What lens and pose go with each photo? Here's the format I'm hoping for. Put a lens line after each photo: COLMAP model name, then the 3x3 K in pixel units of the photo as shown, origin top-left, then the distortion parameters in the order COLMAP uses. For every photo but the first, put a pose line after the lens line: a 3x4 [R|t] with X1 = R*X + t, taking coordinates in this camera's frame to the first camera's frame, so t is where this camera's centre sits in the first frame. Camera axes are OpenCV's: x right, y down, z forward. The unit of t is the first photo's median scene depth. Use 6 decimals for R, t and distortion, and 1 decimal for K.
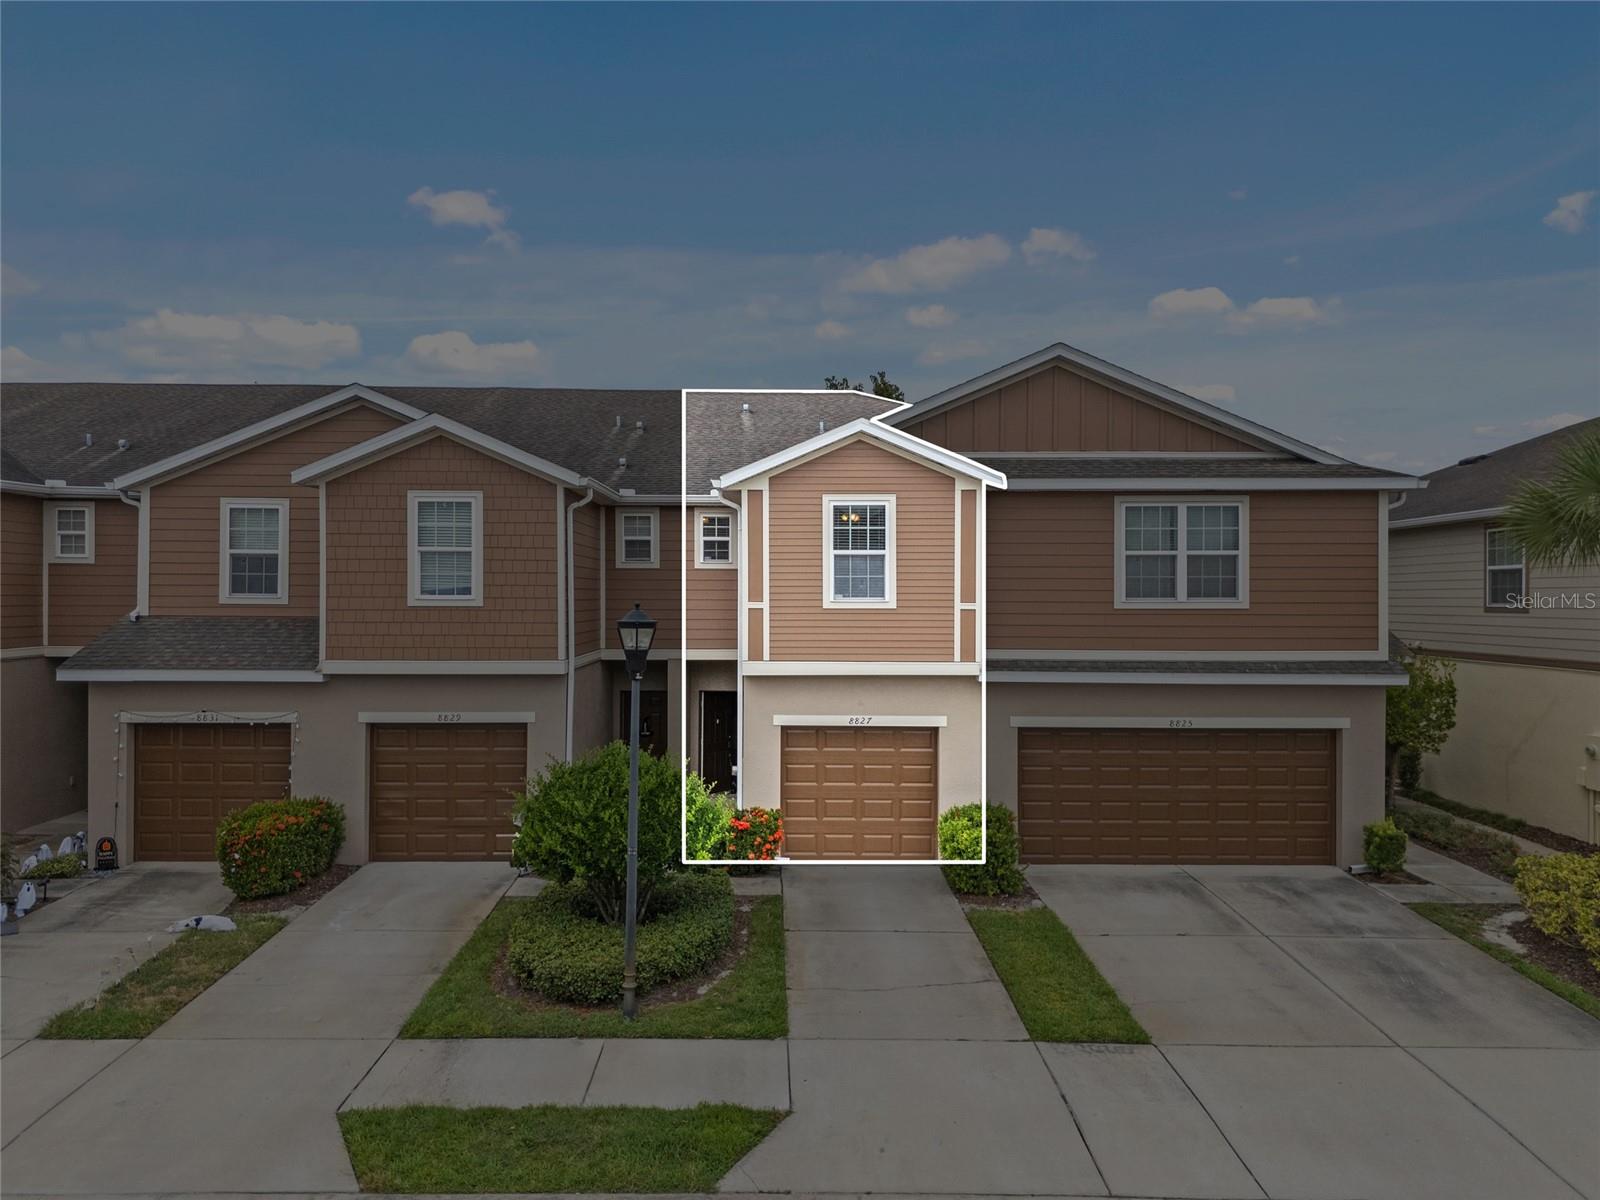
lens RADIAL K [[1187.8, 0, 794.7], [0, 1187.8, 605.8], [0, 0, 1]] dist [0.063924, -0.056411]
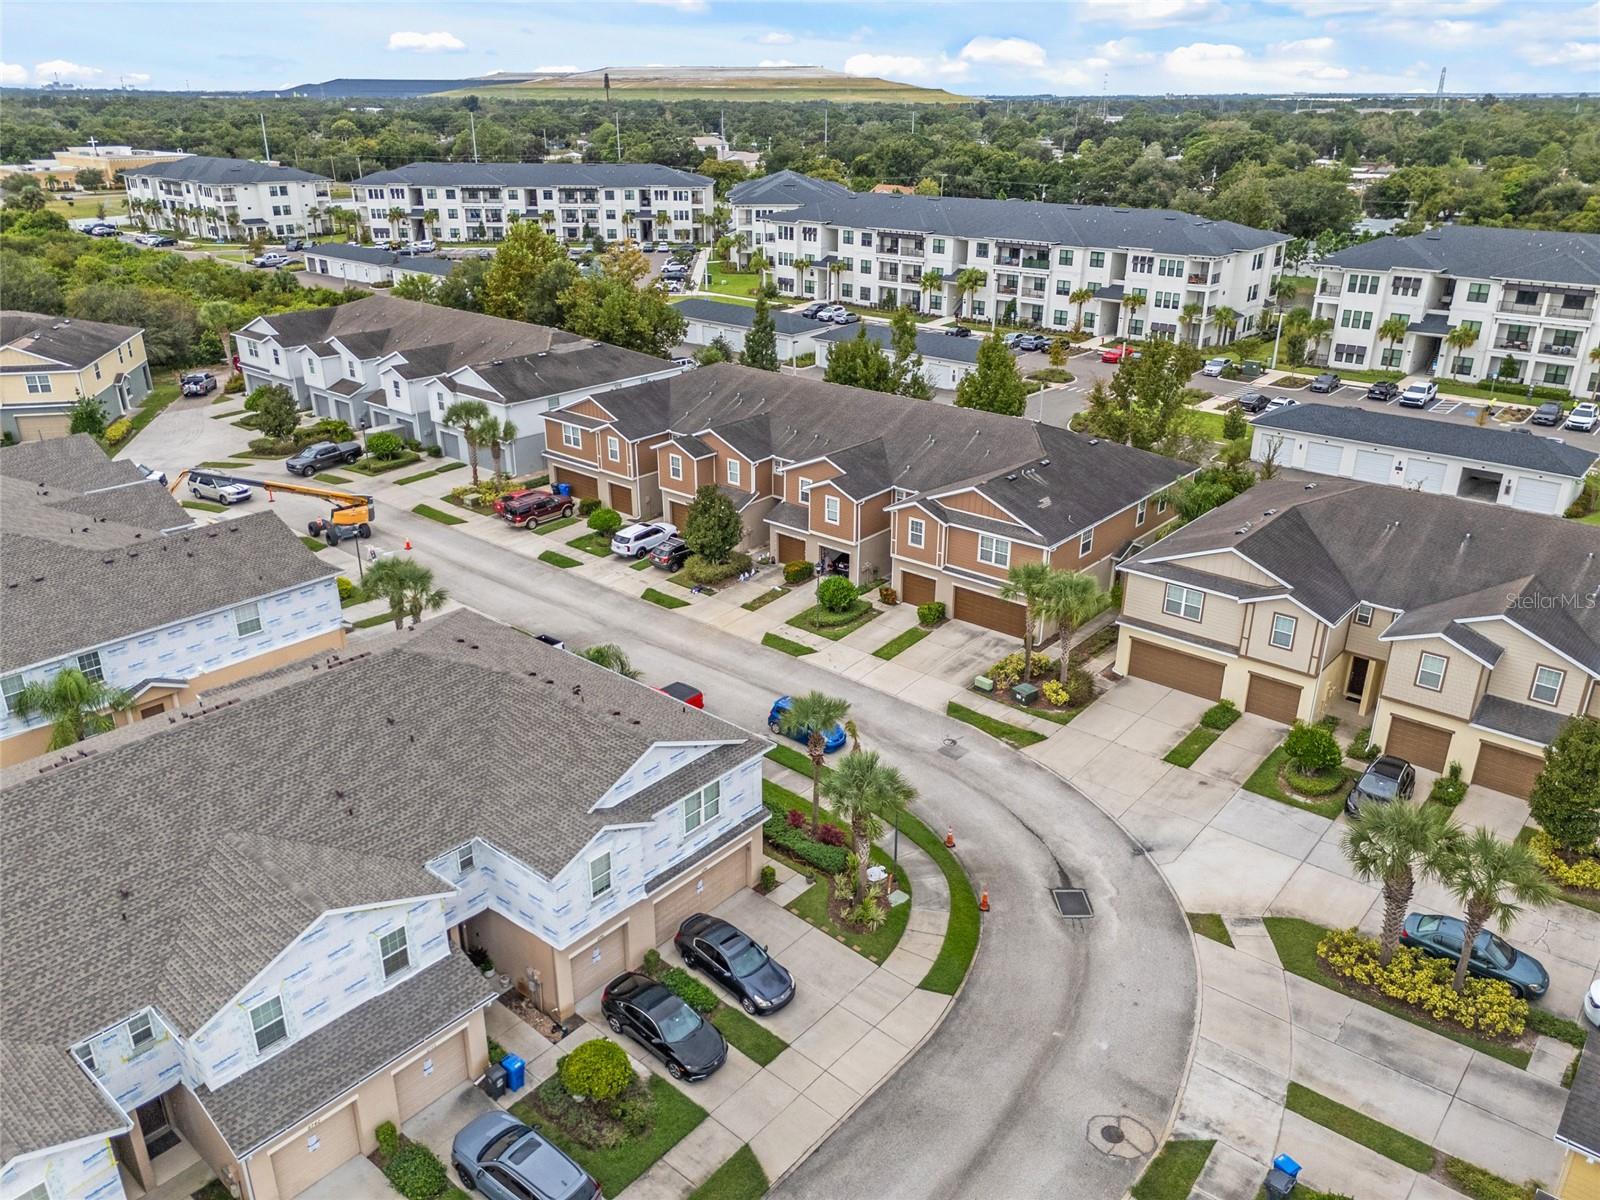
lens RADIAL K [[1187.8, 0, 787.3], [0, 1187.8, 611.7], [0, 0, 1]] dist [0.063924, -0.056411]
pose [[0.750811, 0.258862, -0.607679, 2.122001], [-0.001124, 0.920504, 0.390733, -1.299873], [0.660517, -0.292683, 0.691415, -1.984538]]
